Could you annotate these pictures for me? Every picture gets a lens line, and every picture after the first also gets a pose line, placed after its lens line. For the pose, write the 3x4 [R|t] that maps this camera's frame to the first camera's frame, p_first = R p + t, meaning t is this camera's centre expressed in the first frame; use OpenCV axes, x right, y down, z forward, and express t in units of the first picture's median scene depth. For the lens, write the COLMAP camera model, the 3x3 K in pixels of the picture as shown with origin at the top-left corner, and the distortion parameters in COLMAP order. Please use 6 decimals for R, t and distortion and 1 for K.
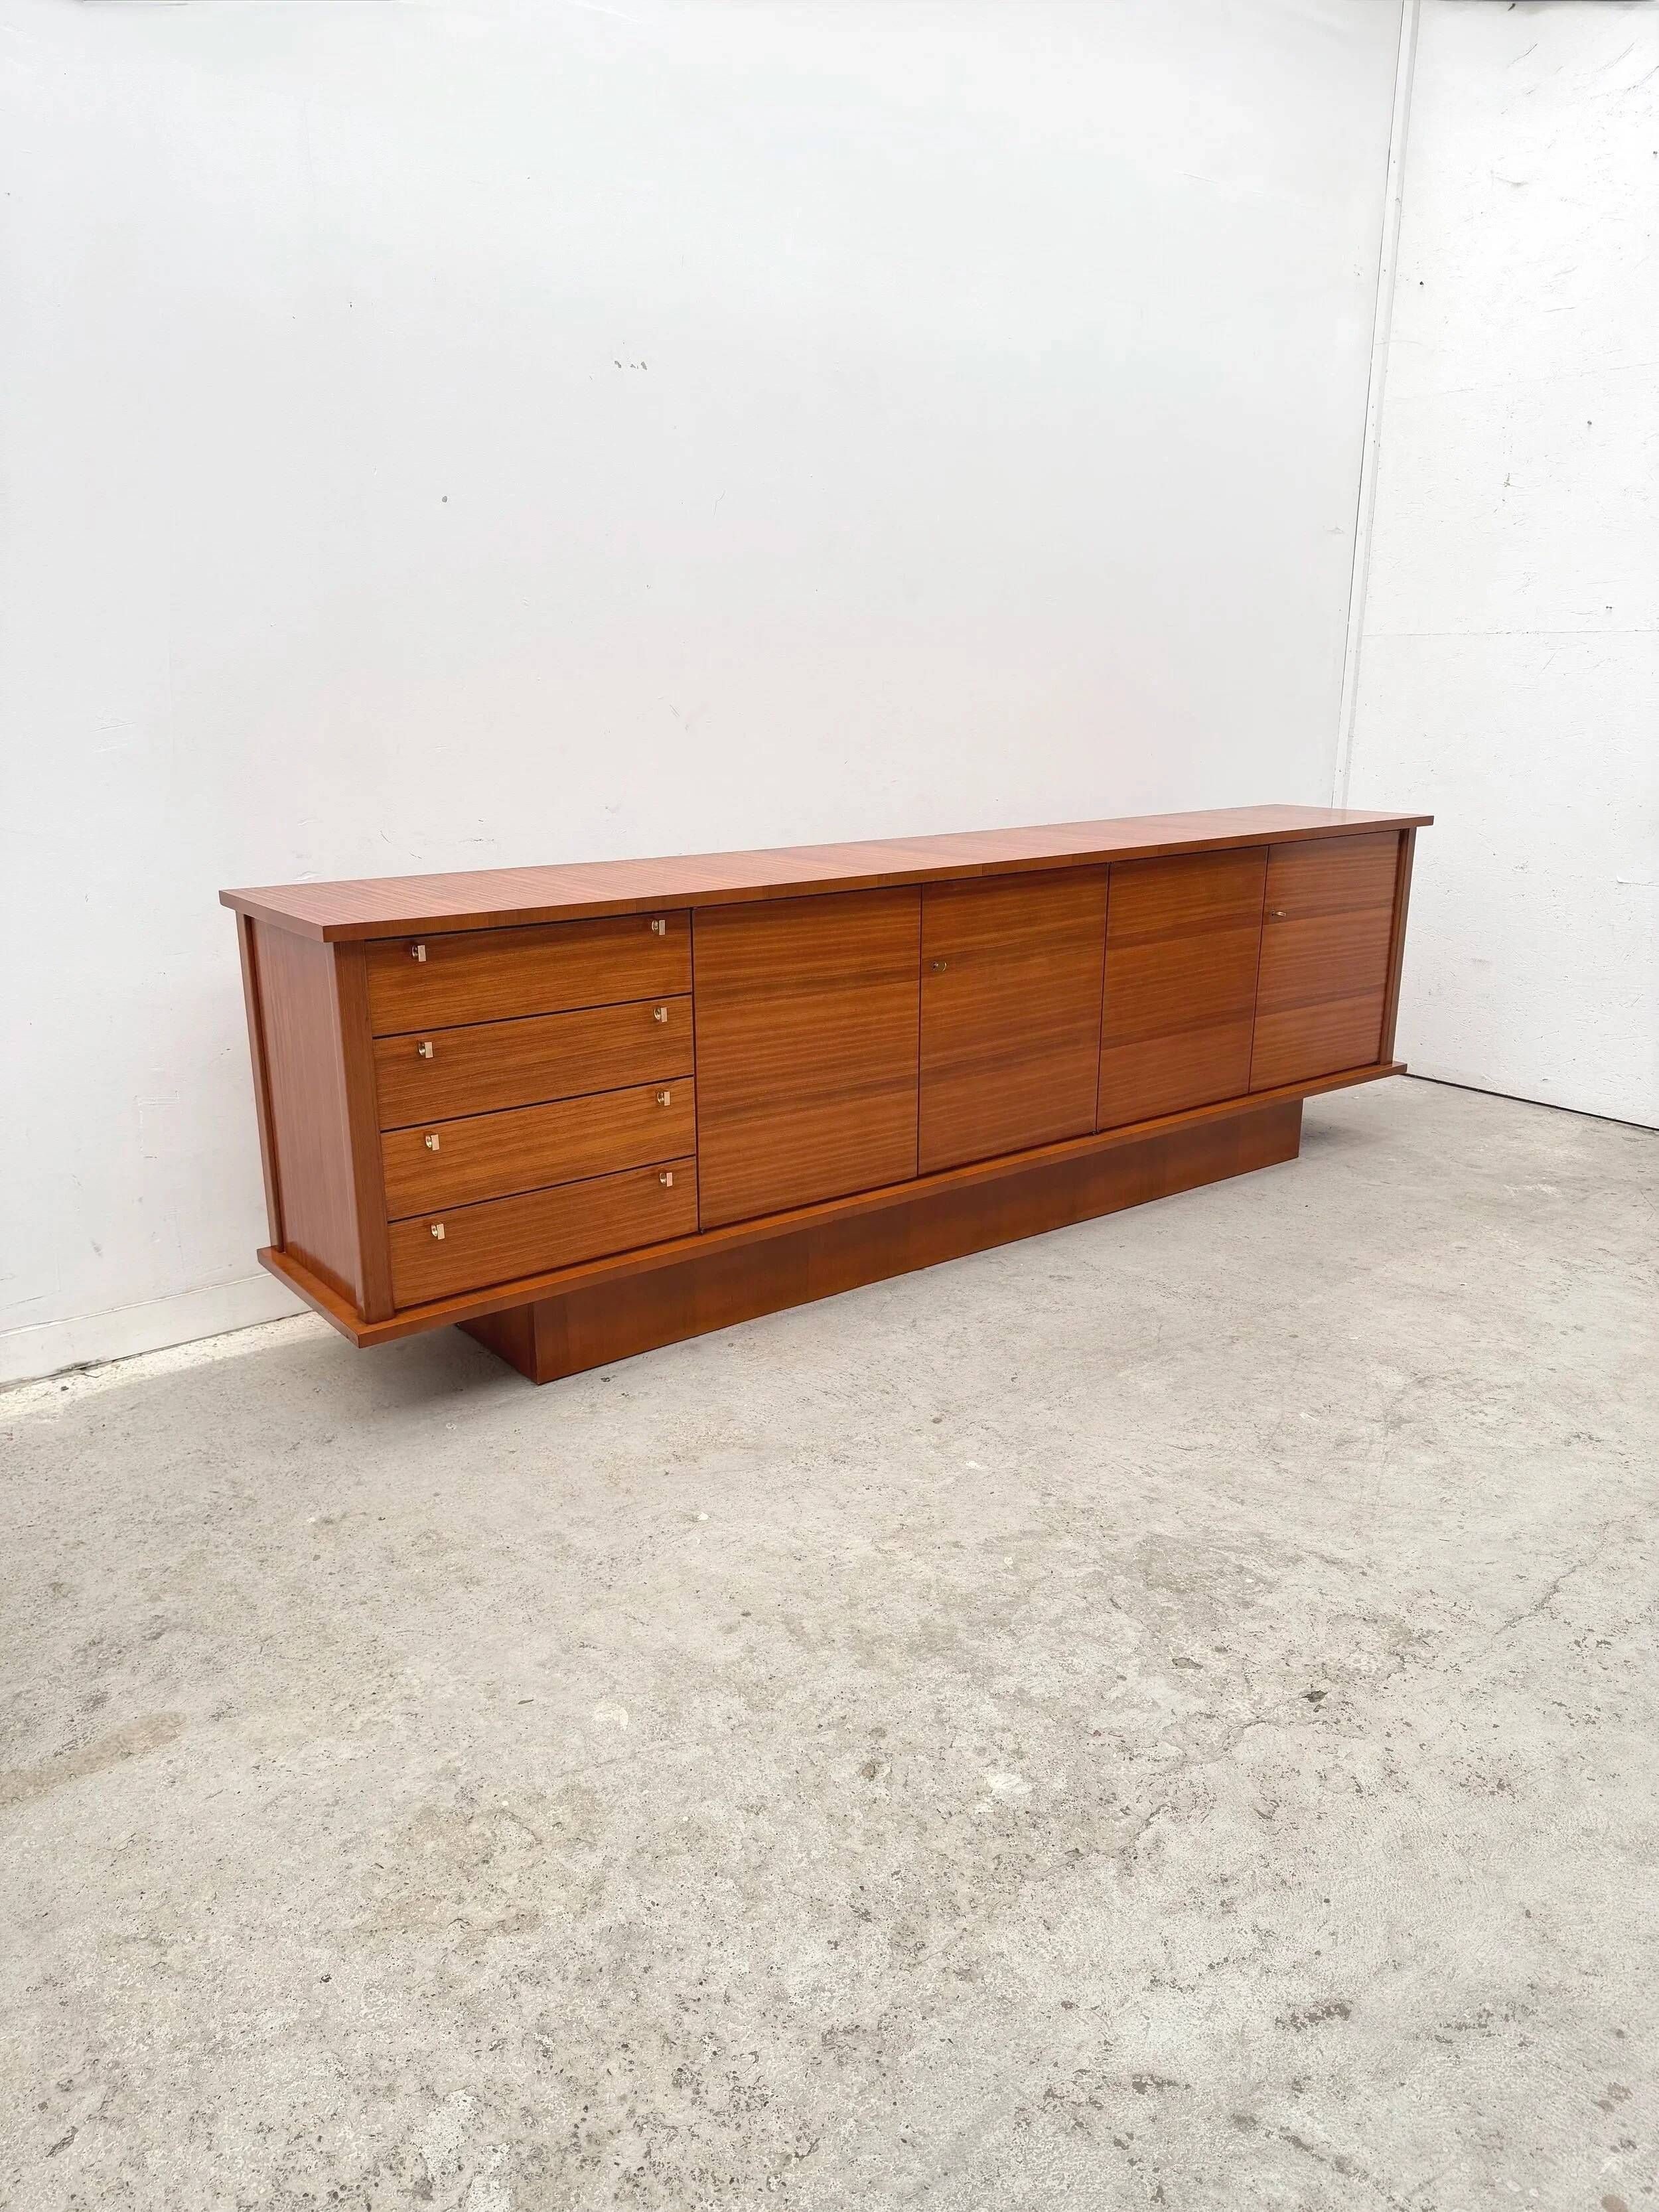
lens RADIAL K [[1539.6, 0, 834.6], [0, 1539.6, 1101.2], [0, 0, 1]] dist [0.181363, -0.399140]
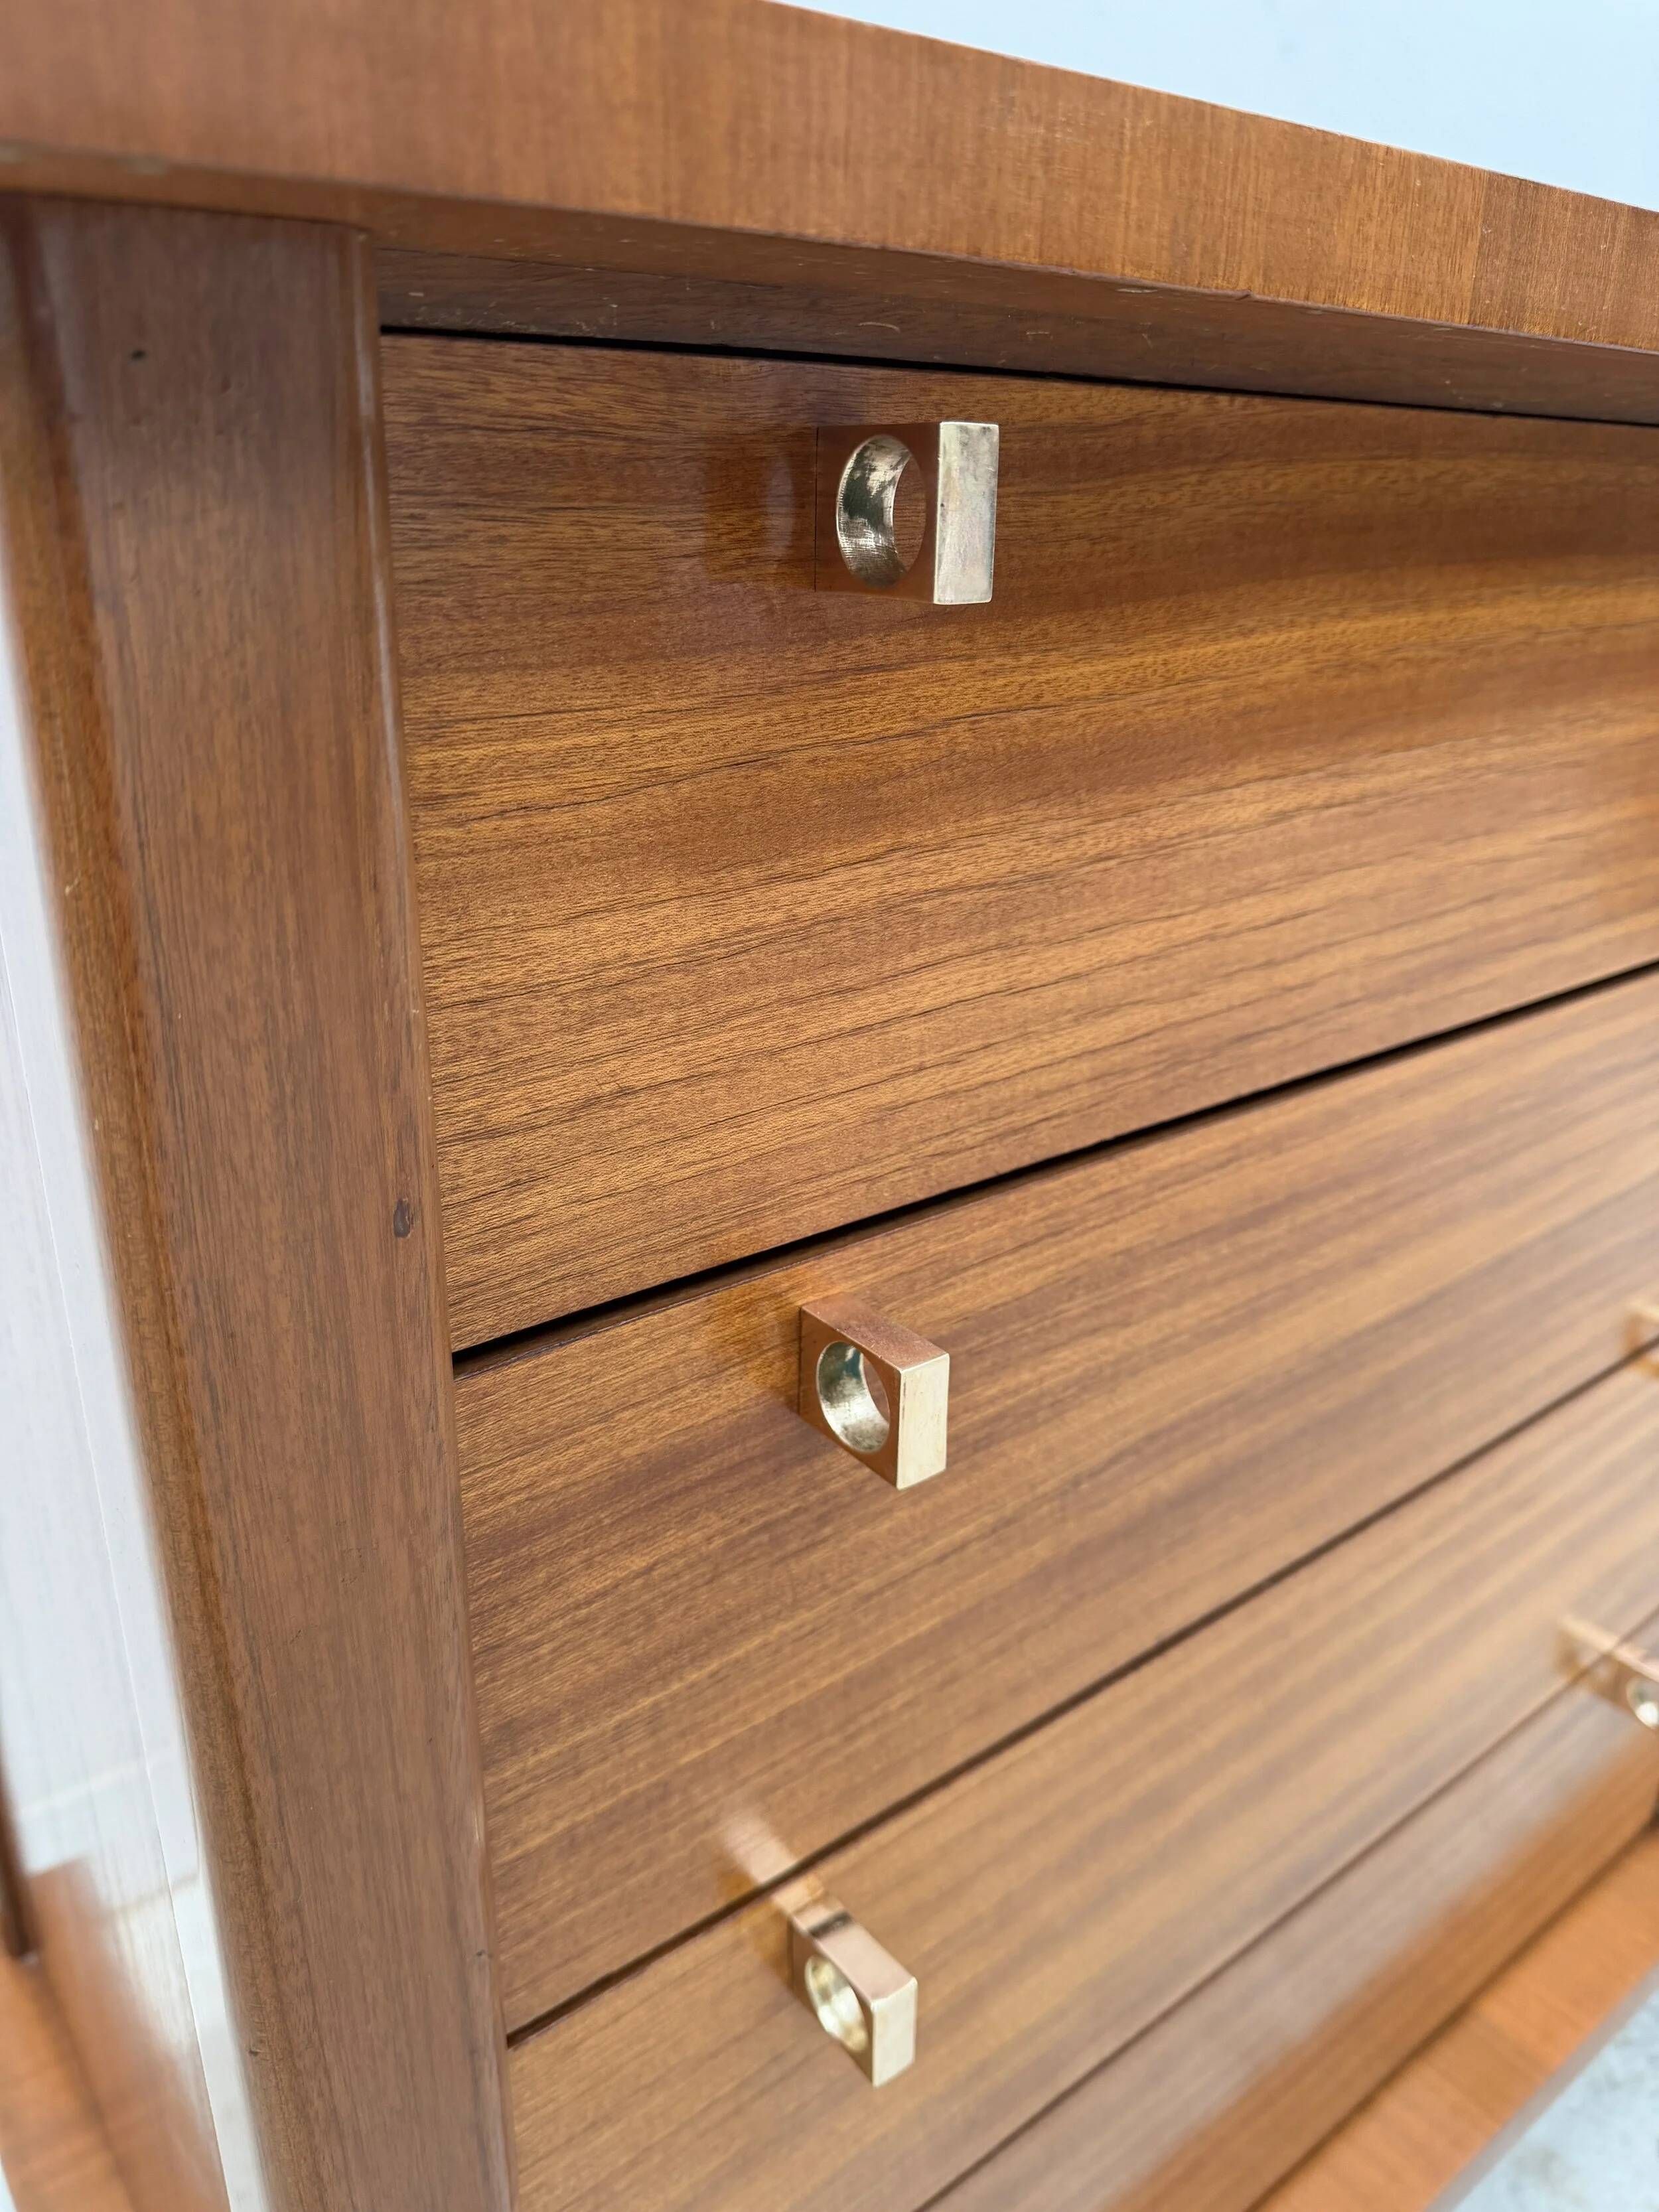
lens RADIAL K [[1560.6, 0, 826.8], [0, 1560.6, 1106.7], [0, 0, 1]] dist [0.082825, -0.124064]
pose [[0.999860, 0.012487, 0.011109, -0.241842], [-0.013540, 0.994860, 0.100353, -0.060517], [-0.009799, -0.100489, 0.994890, 0.797500]]
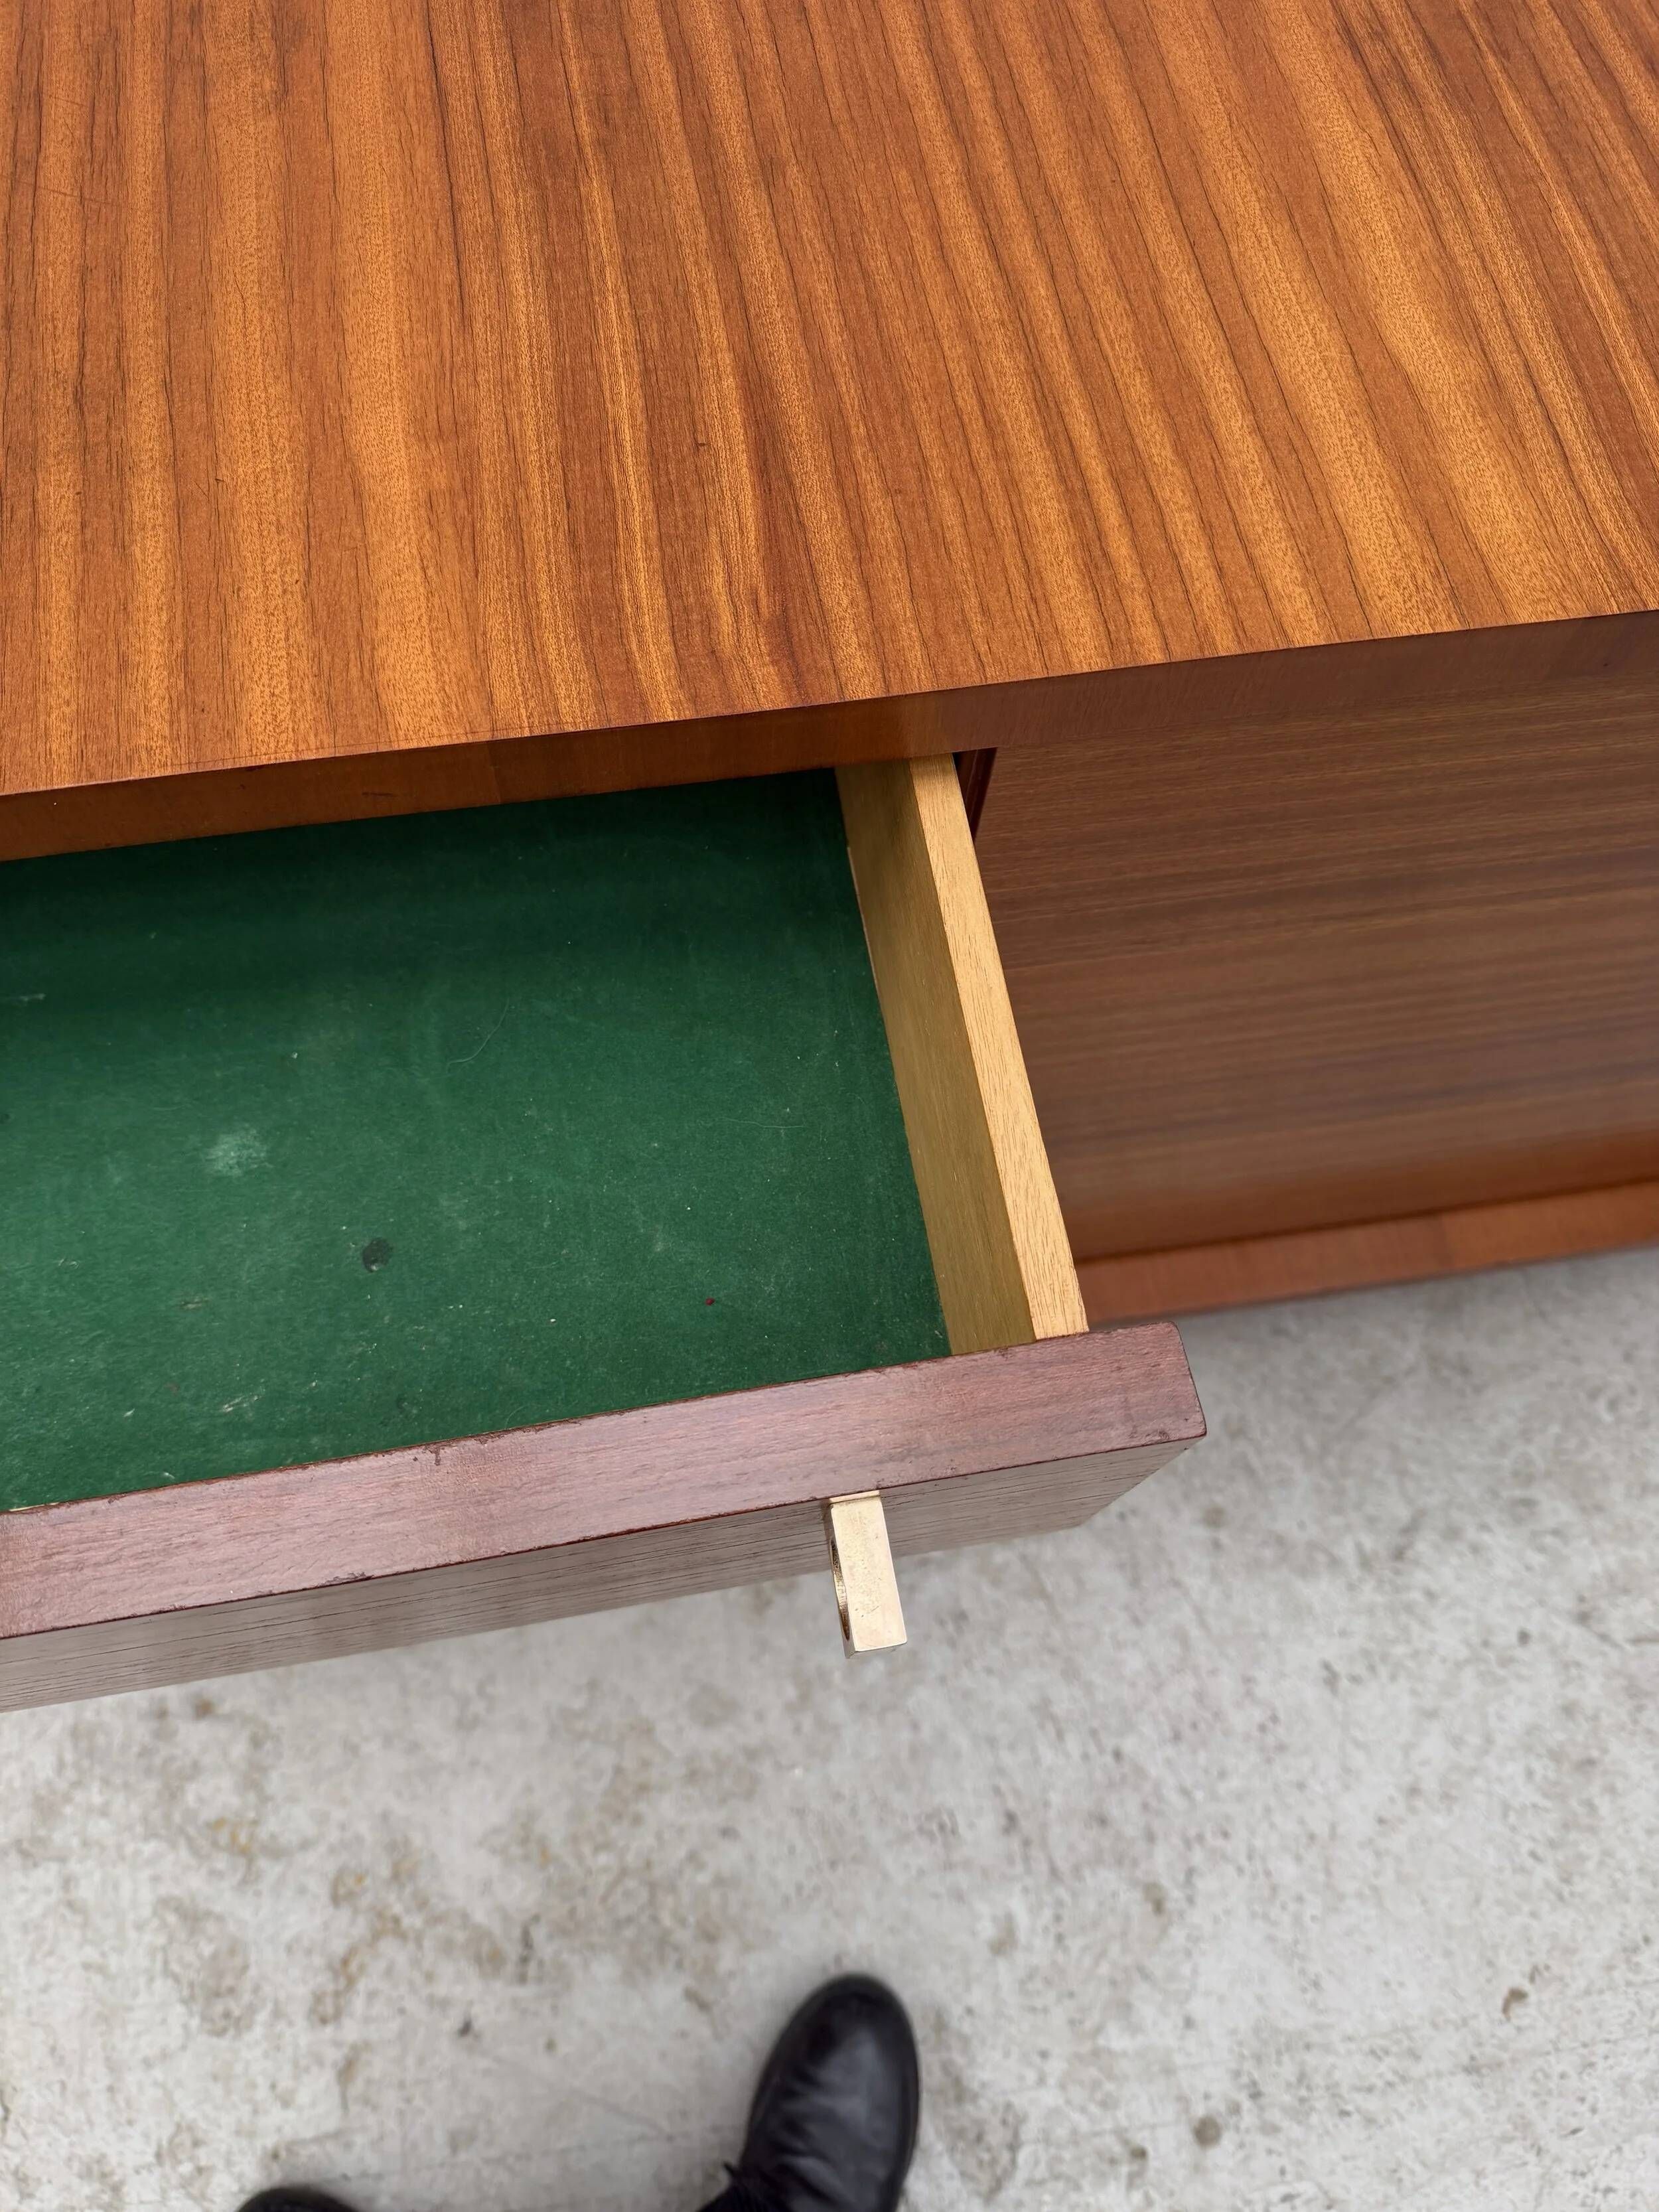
lens RADIAL K [[1596.7, 0, 815.1], [0, 1596.7, 1113.6], [0, 0, 1]] dist [-0.009330, -0.008195]
pose [[0.878677, 0.450295, -0.158622, -0.063696], [-0.158749, 0.588921, 0.792446, -0.214822], [0.450250, -0.671123, 0.588955, 0.869015]]
